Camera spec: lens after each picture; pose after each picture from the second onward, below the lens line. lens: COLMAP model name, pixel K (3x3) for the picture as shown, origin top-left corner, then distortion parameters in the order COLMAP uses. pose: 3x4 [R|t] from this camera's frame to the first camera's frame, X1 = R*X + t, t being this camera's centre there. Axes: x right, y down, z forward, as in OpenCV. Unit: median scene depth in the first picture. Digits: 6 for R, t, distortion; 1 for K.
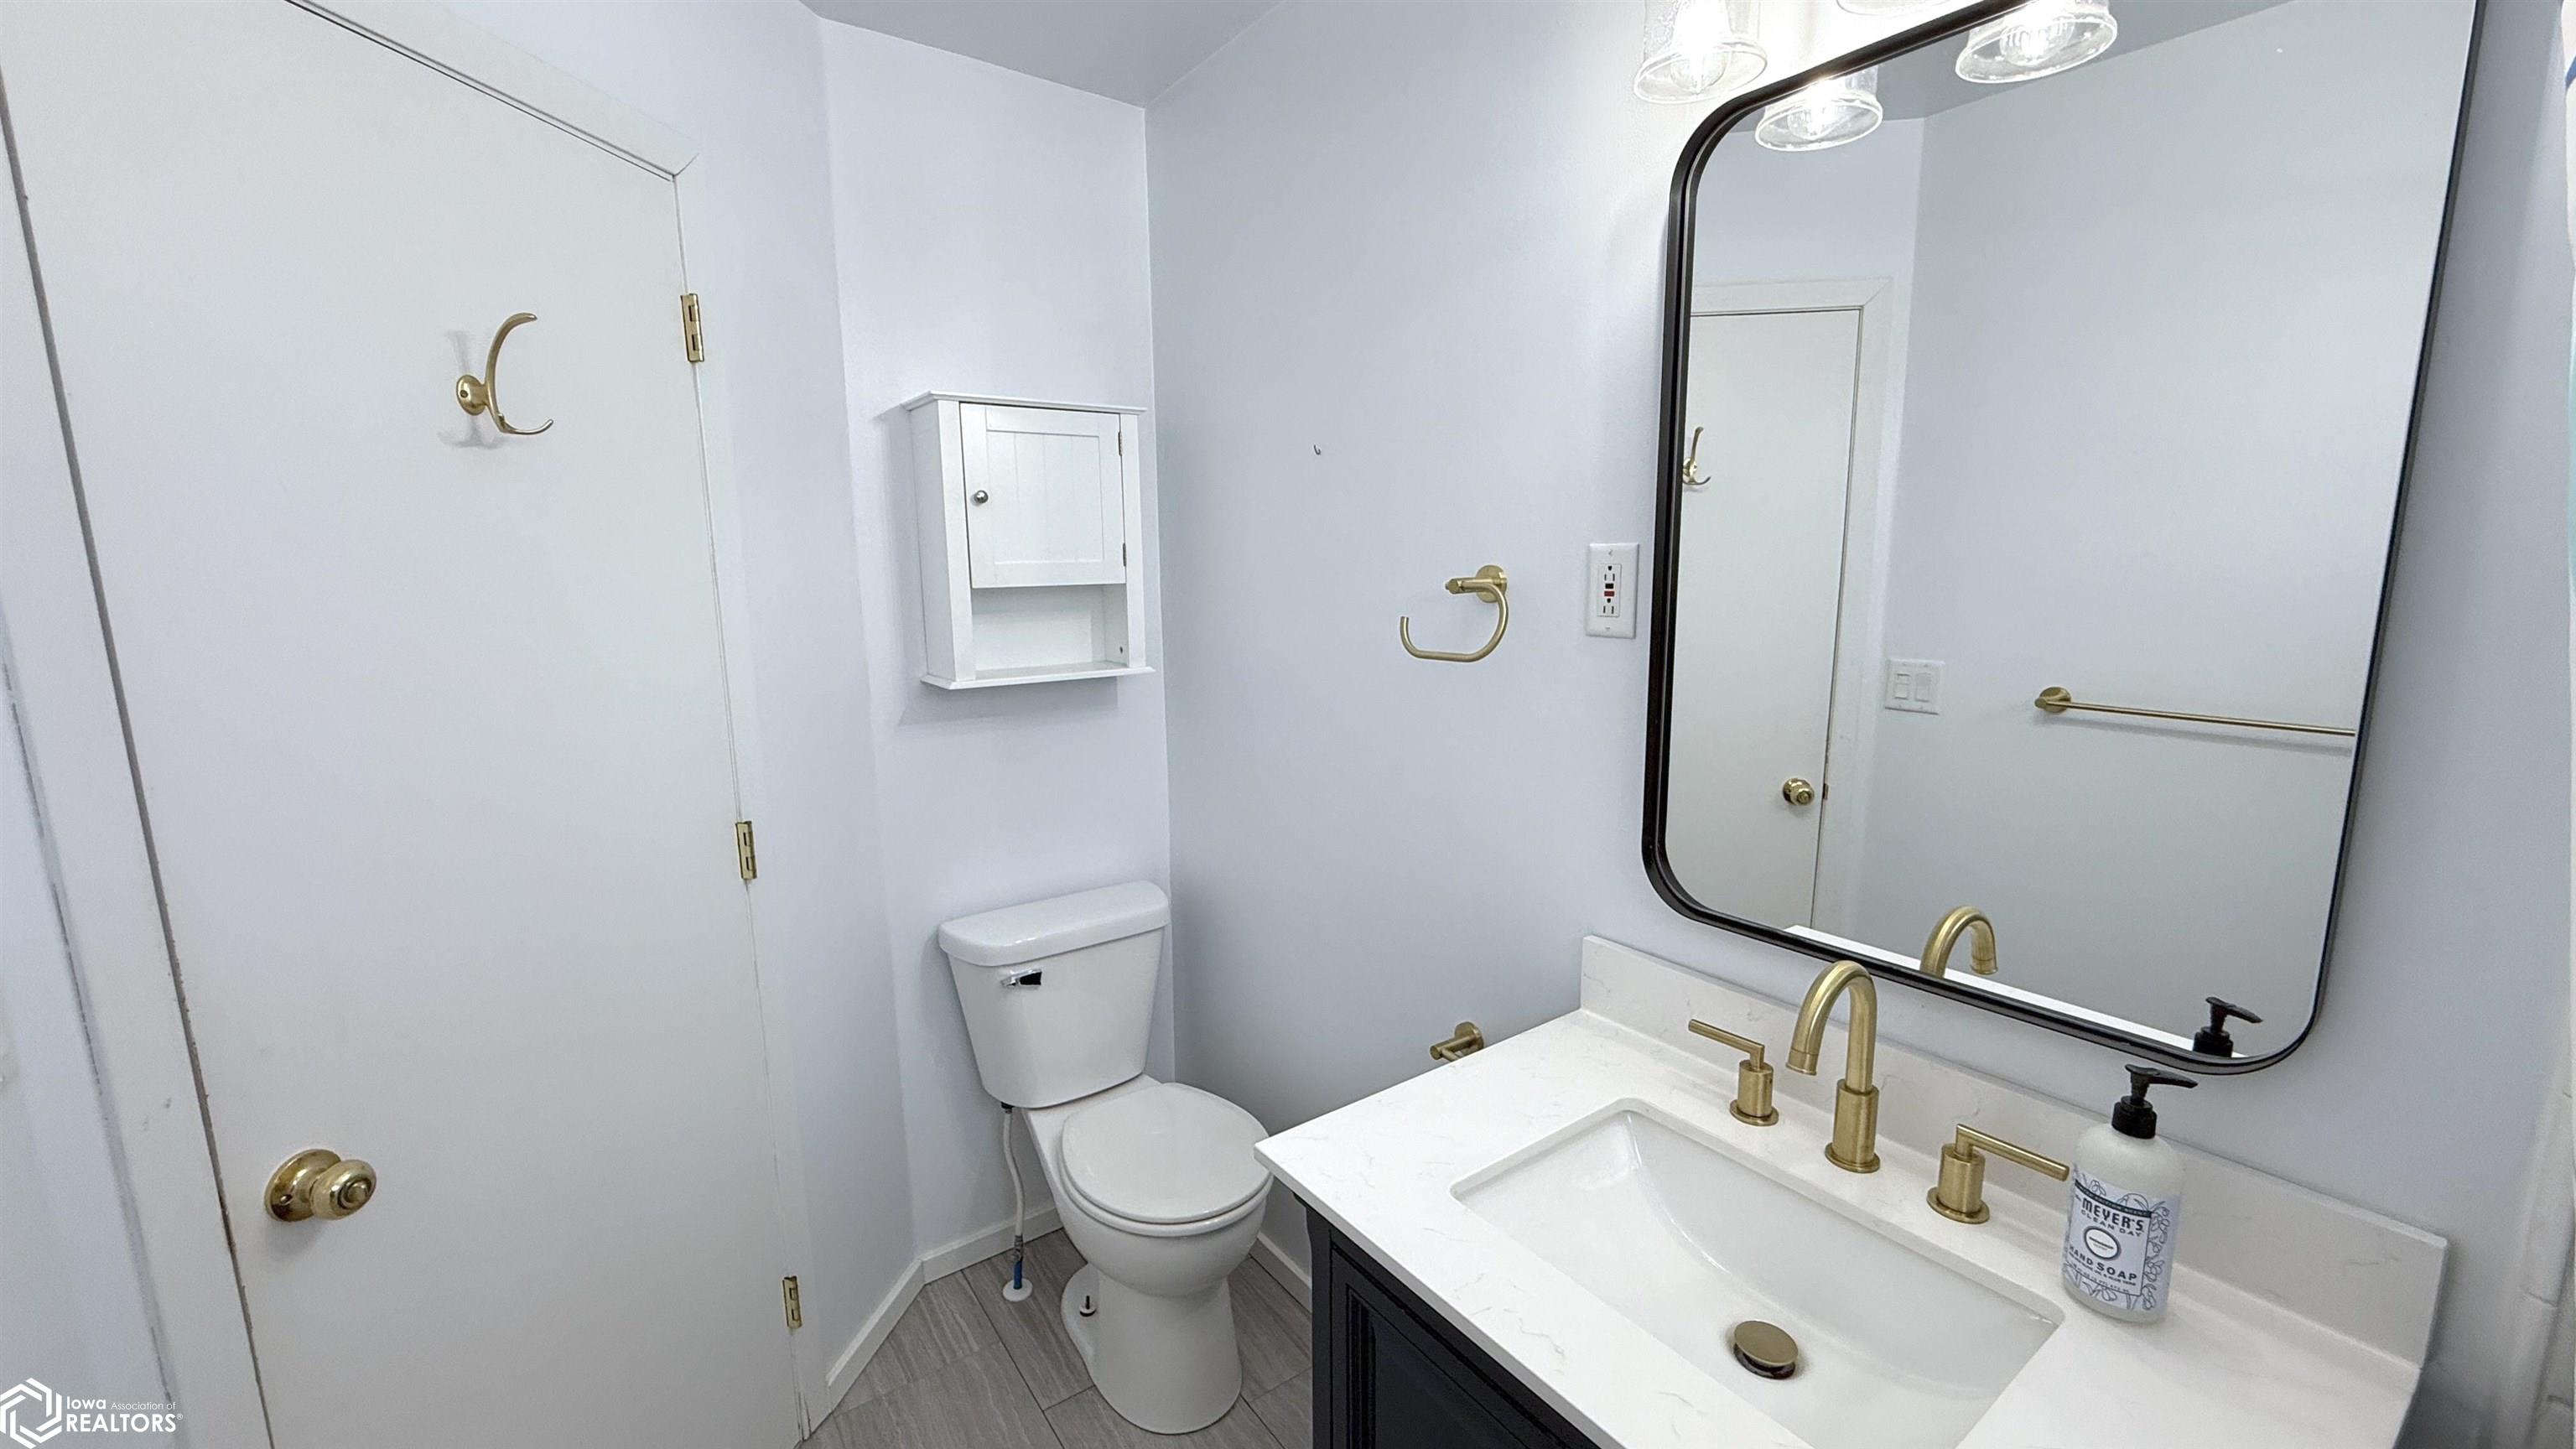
lens RADIAL K [[1023.8, 0, 1288.0], [0, 1023.8, 716.4], [0, 0, 1]] dist [-0.002369, 0.000020]
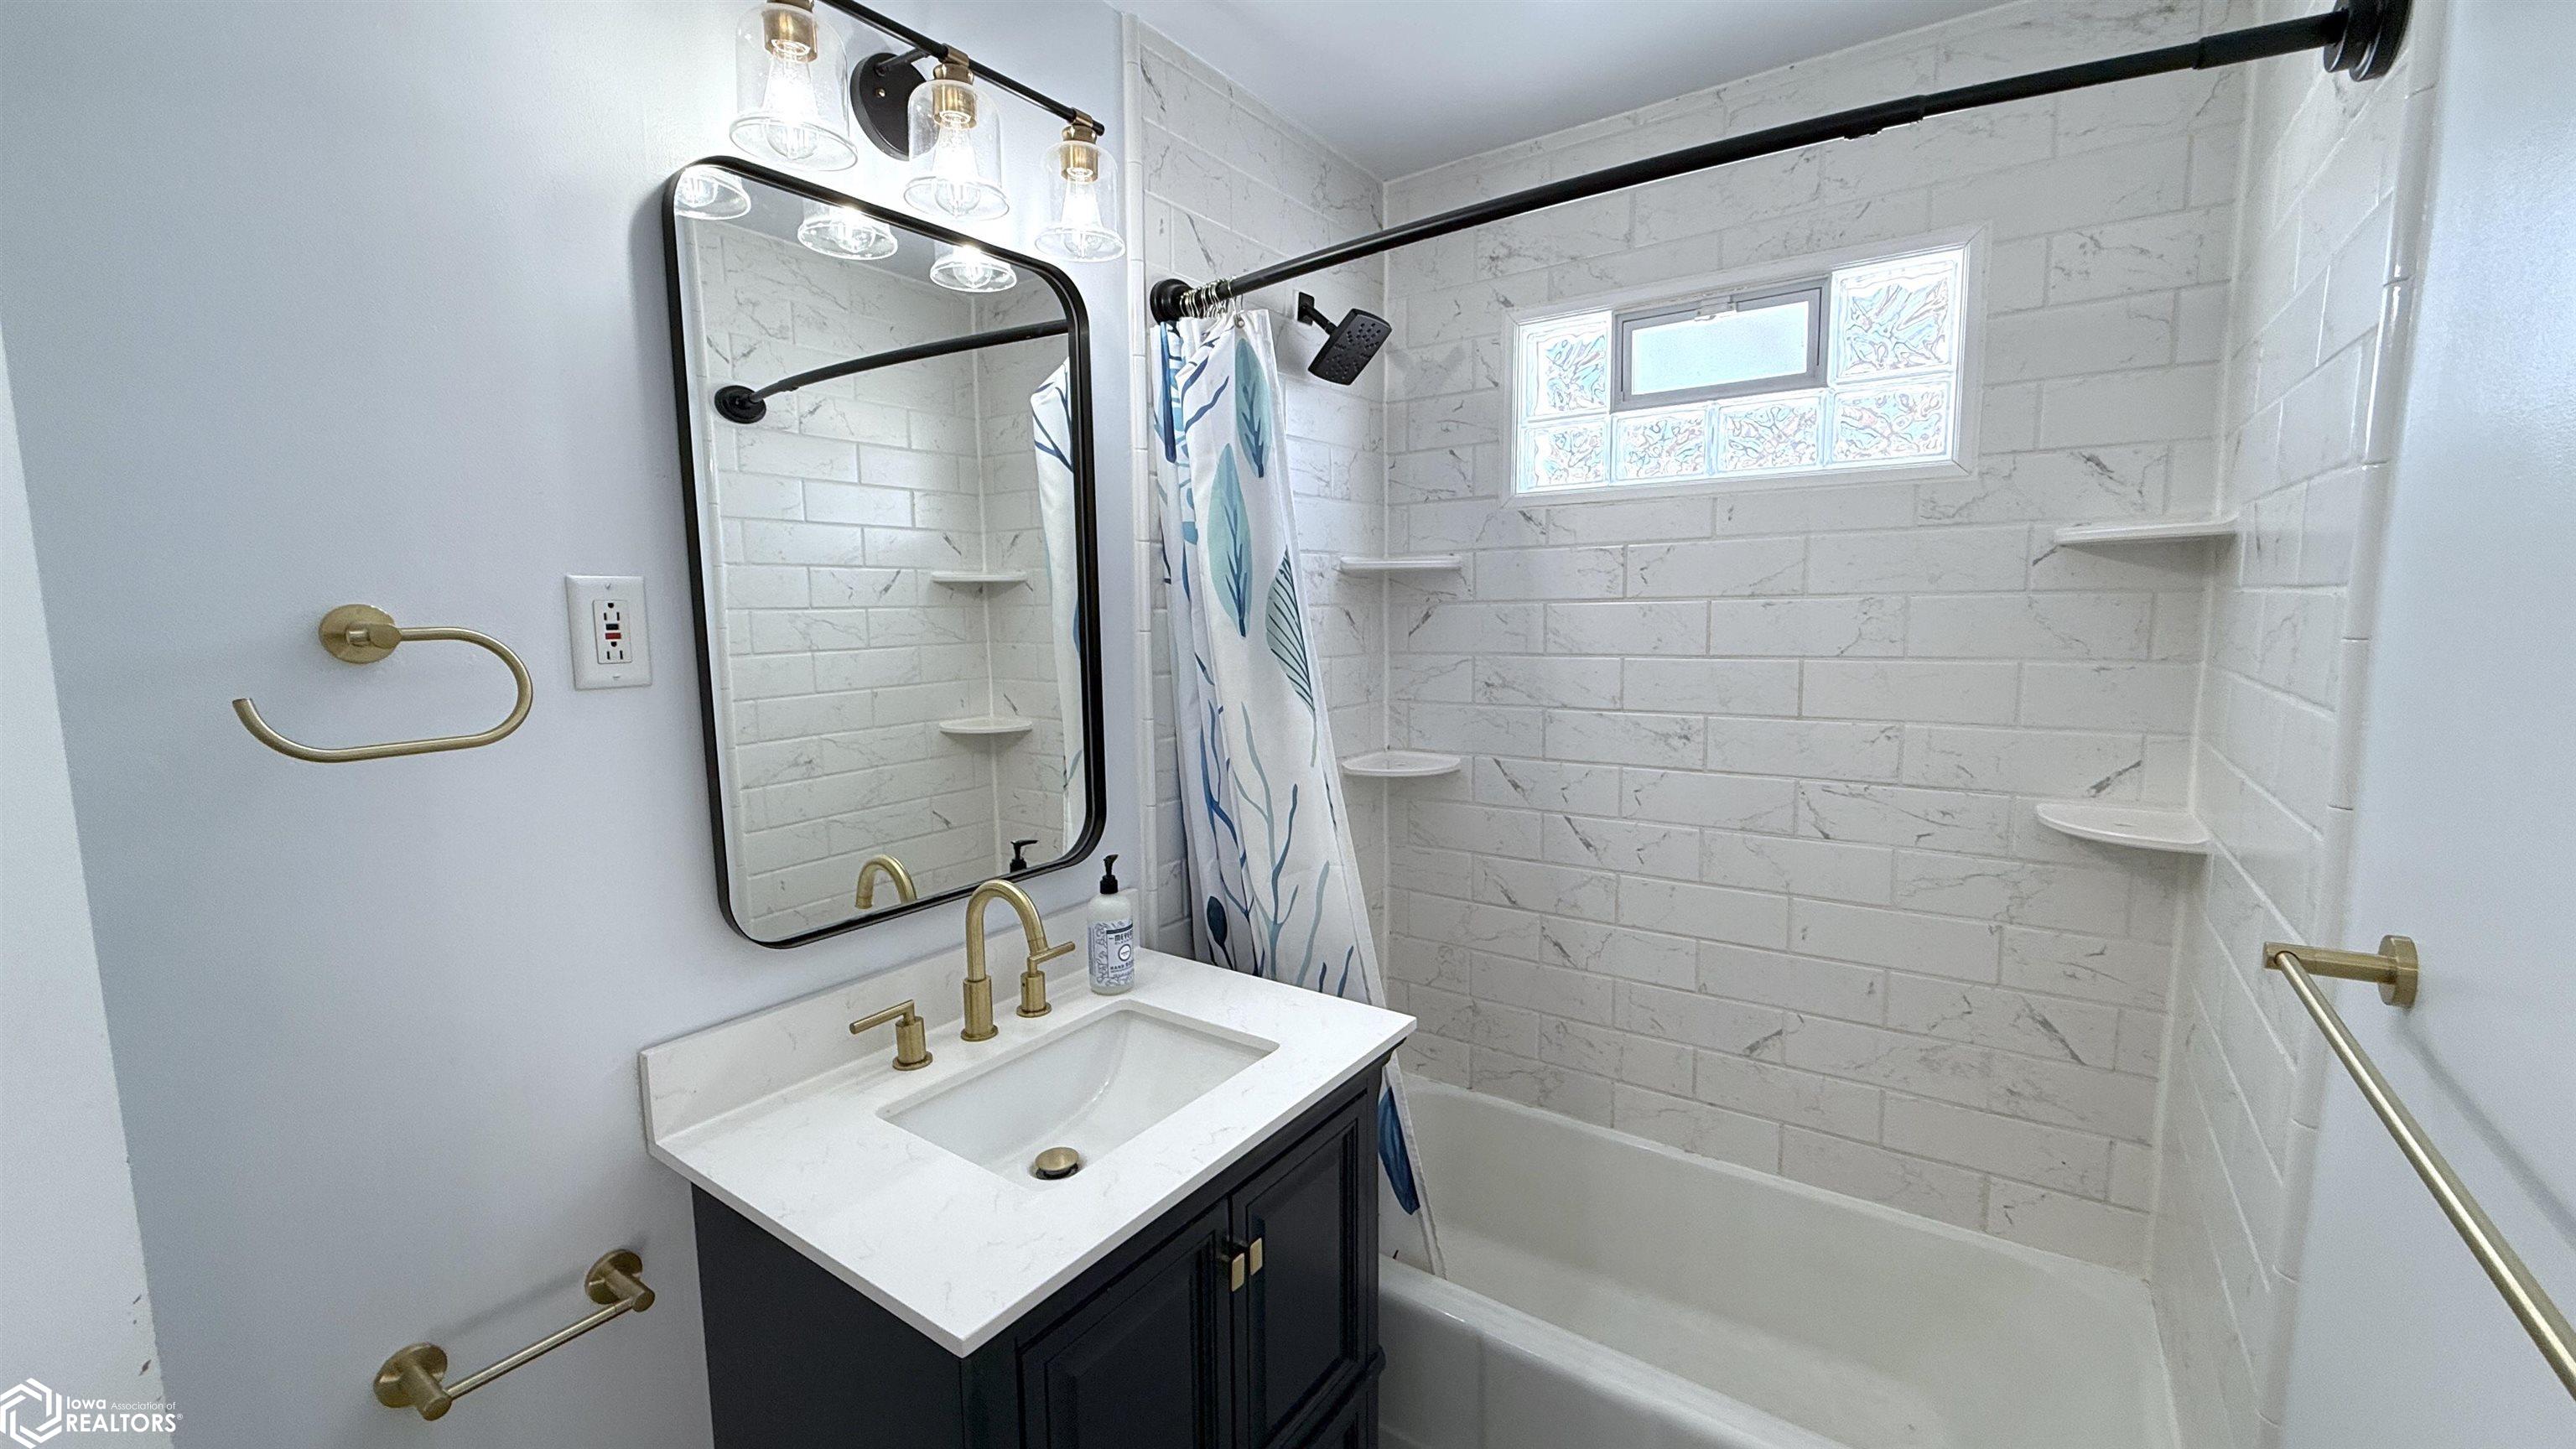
lens RADIAL K [[1023.8, 0, 1284.7], [0, 1023.8, 726.2], [0, 0, 1]] dist [-0.002369, 0.000020]
pose [[-0.326831, -0.097288, 0.940062, -0.756677], [0.168186, 0.972823, 0.159152, -0.103669], [-0.929997, 0.210121, -0.301586, 0.882873]]
